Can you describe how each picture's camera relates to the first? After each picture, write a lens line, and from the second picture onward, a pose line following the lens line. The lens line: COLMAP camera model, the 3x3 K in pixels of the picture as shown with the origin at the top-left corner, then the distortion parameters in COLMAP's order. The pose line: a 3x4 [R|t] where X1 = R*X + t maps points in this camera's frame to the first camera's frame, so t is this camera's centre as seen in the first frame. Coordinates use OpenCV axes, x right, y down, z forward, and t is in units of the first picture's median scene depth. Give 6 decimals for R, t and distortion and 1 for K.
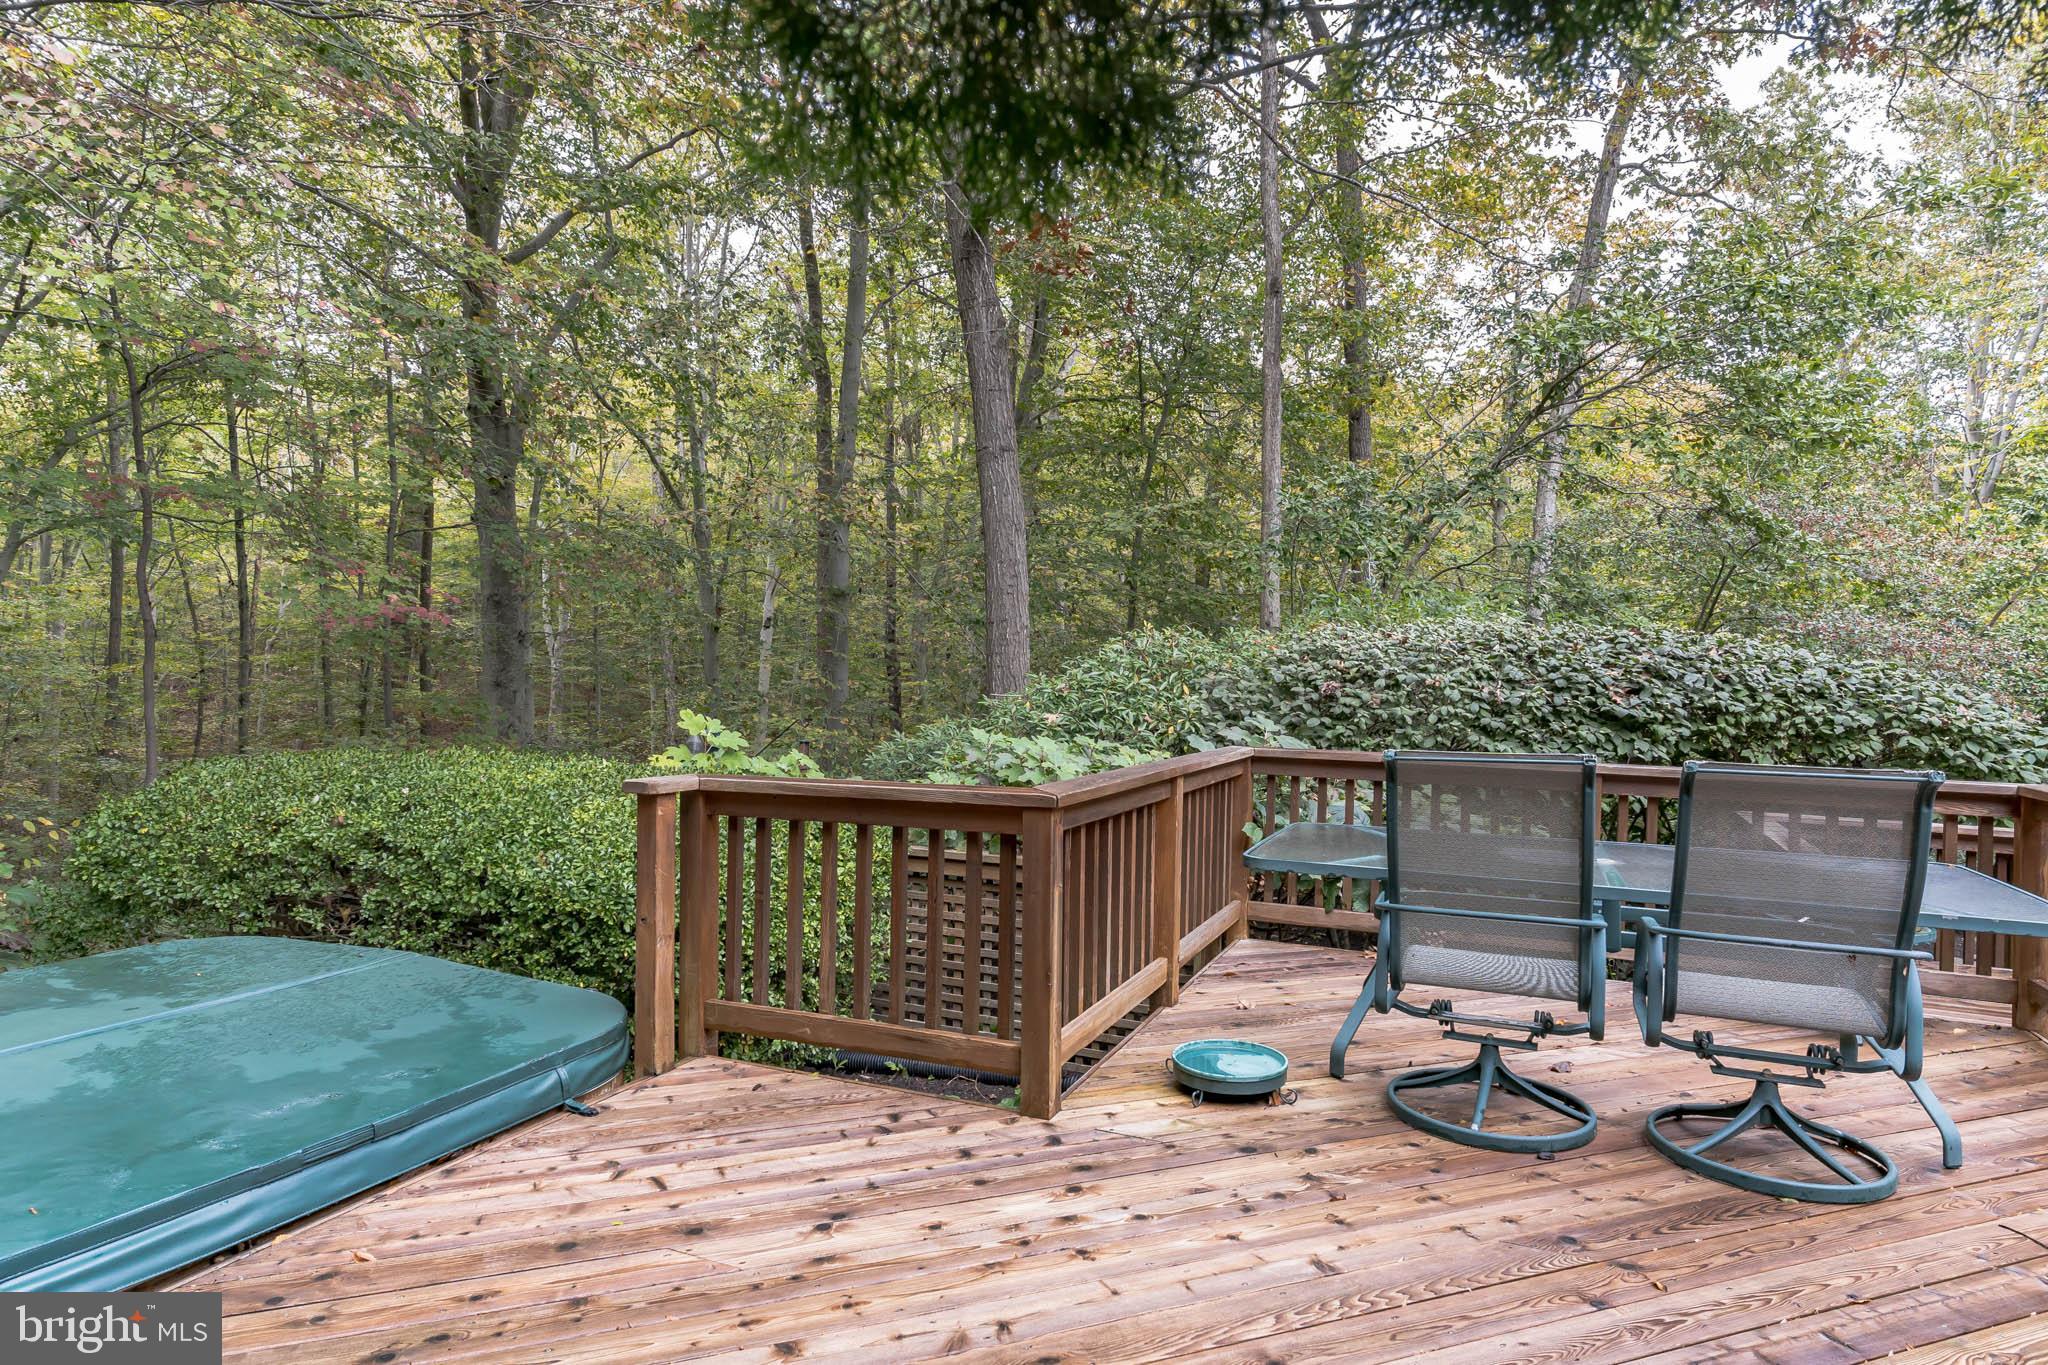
lens RADIAL K [[1180.1, 0, 1025.7], [0, 1180.1, 701.6], [0, 0, 1]] dist [0.005035, 0.000194]
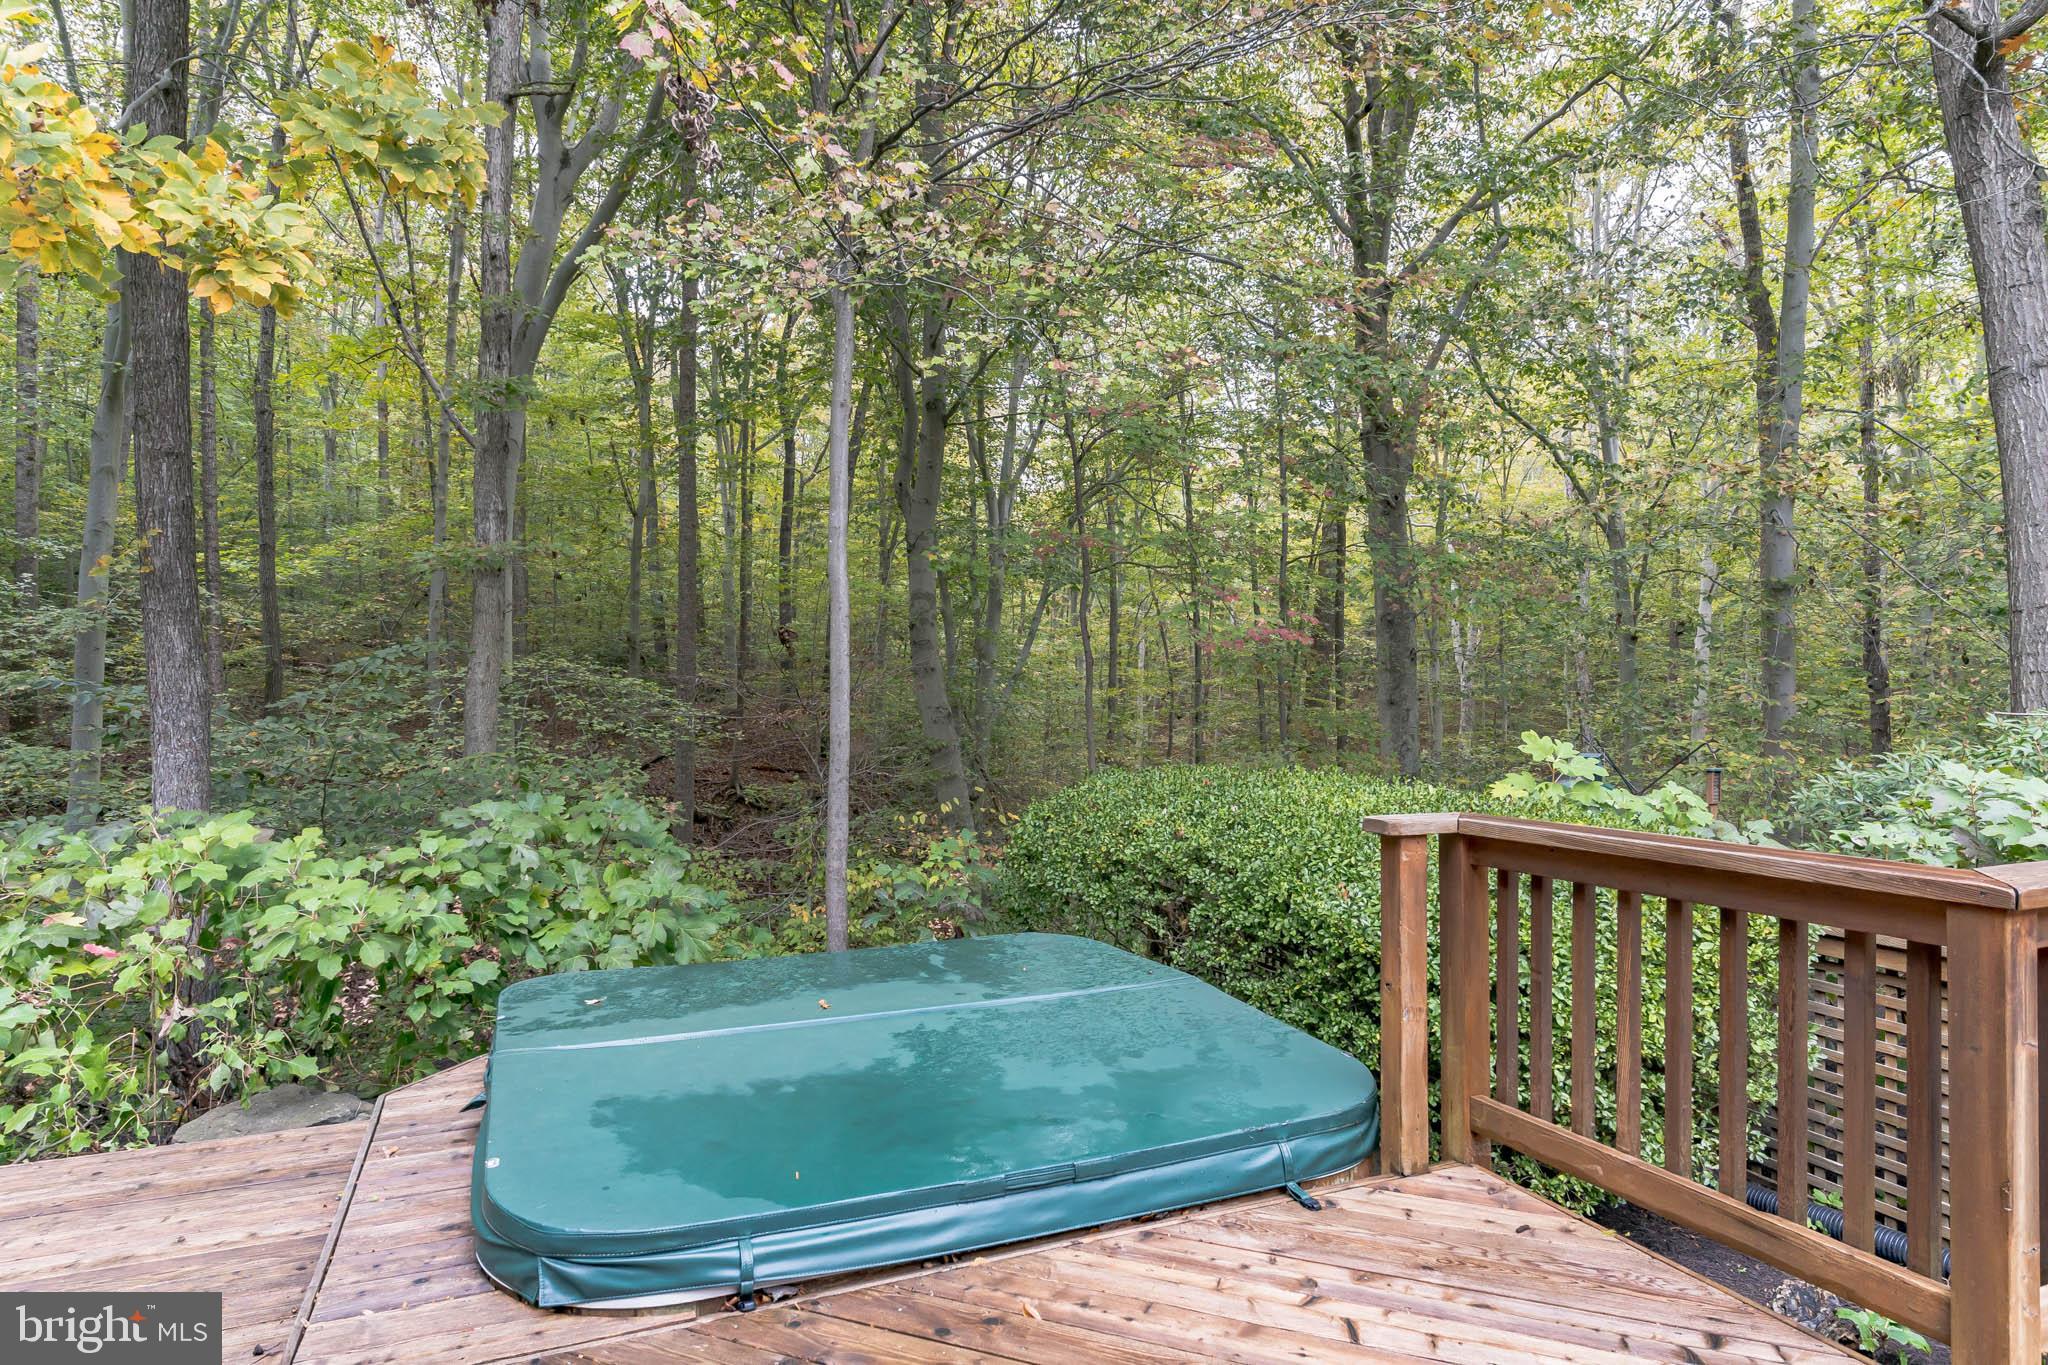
lens RADIAL K [[1180.1, 0, 1025.7], [0, 1180.1, 701.6], [0, 0, 1]] dist [0.005035, 0.000194]
pose [[0.730659, -0.008545, -0.682690, 0.044333], [-0.001508, 0.999899, -0.014130, -0.002692], [0.682741, 0.011353, 0.730572, 0.152270]]
